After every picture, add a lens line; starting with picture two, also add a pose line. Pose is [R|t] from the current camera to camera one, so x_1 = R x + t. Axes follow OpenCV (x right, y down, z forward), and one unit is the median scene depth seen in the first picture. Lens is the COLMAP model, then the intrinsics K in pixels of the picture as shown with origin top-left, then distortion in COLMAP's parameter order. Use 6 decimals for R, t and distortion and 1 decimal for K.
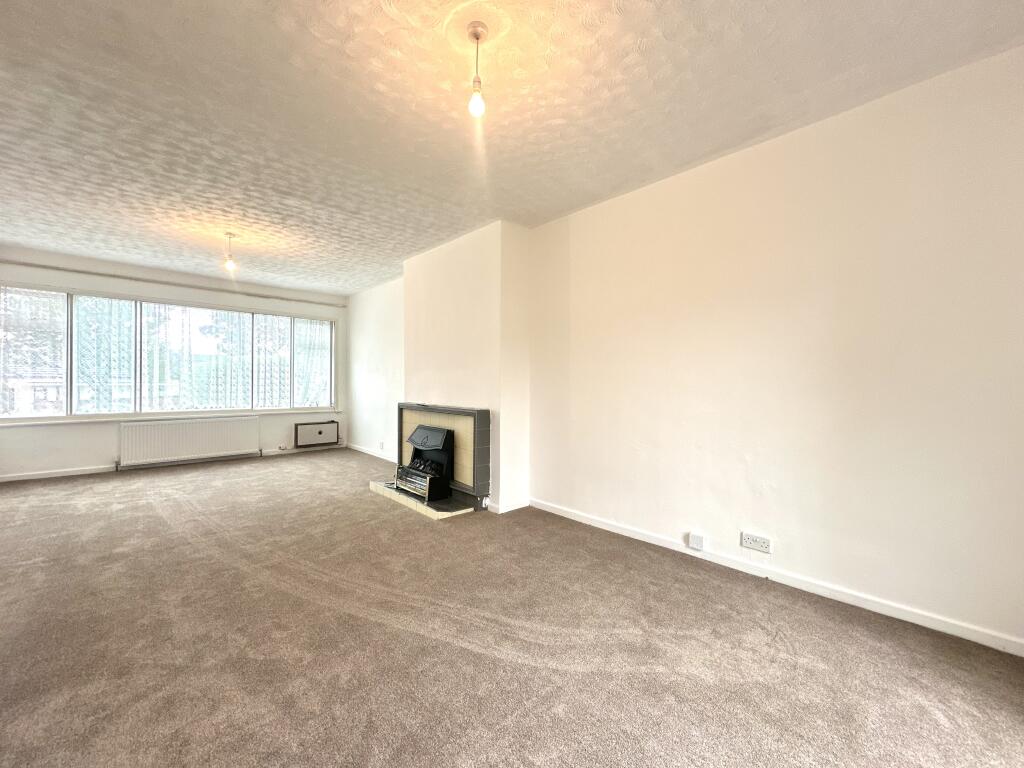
lens RADIAL K [[406.2, 0, 510.9], [0, 406.2, 383.8], [0, 0, 1]] dist [-0.001263, -0.000176]
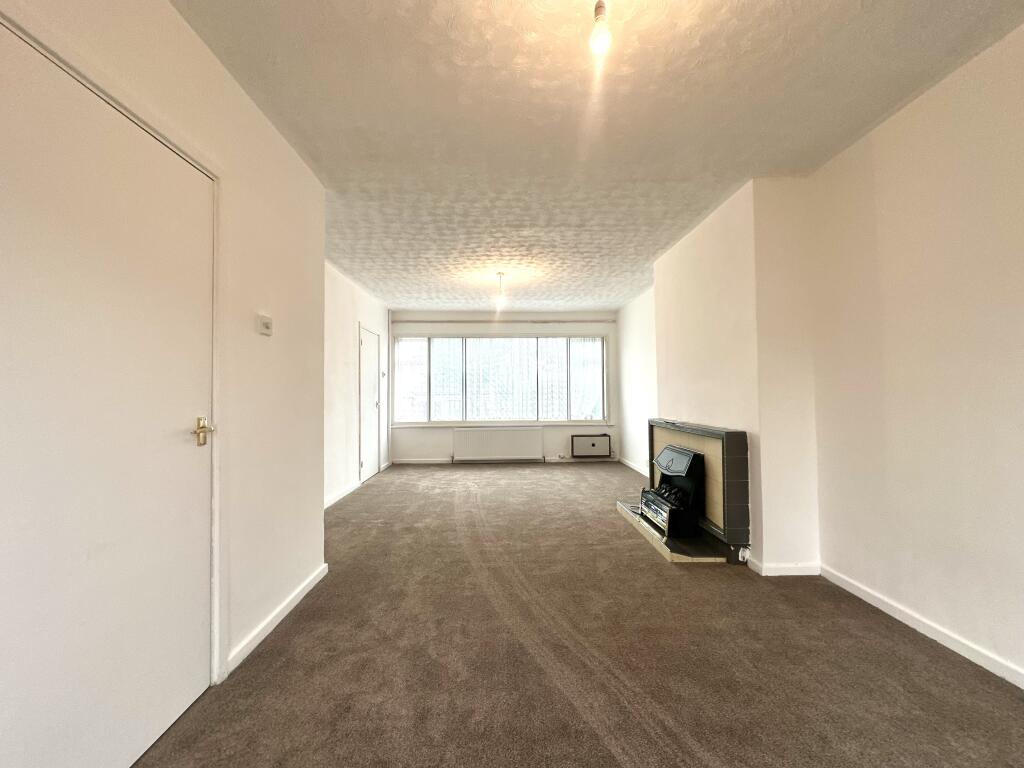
lens RADIAL K [[406.2, 0, 512.3], [0, 406.2, 384.3], [0, 0, 1]] dist [-0.001263, -0.000176]
pose [[0.746715, -0.030489, -0.664445, 0.134516], [0.010950, 0.999377, -0.033552, -0.003754], [0.665054, 0.017778, 0.746583, 0.156350]]
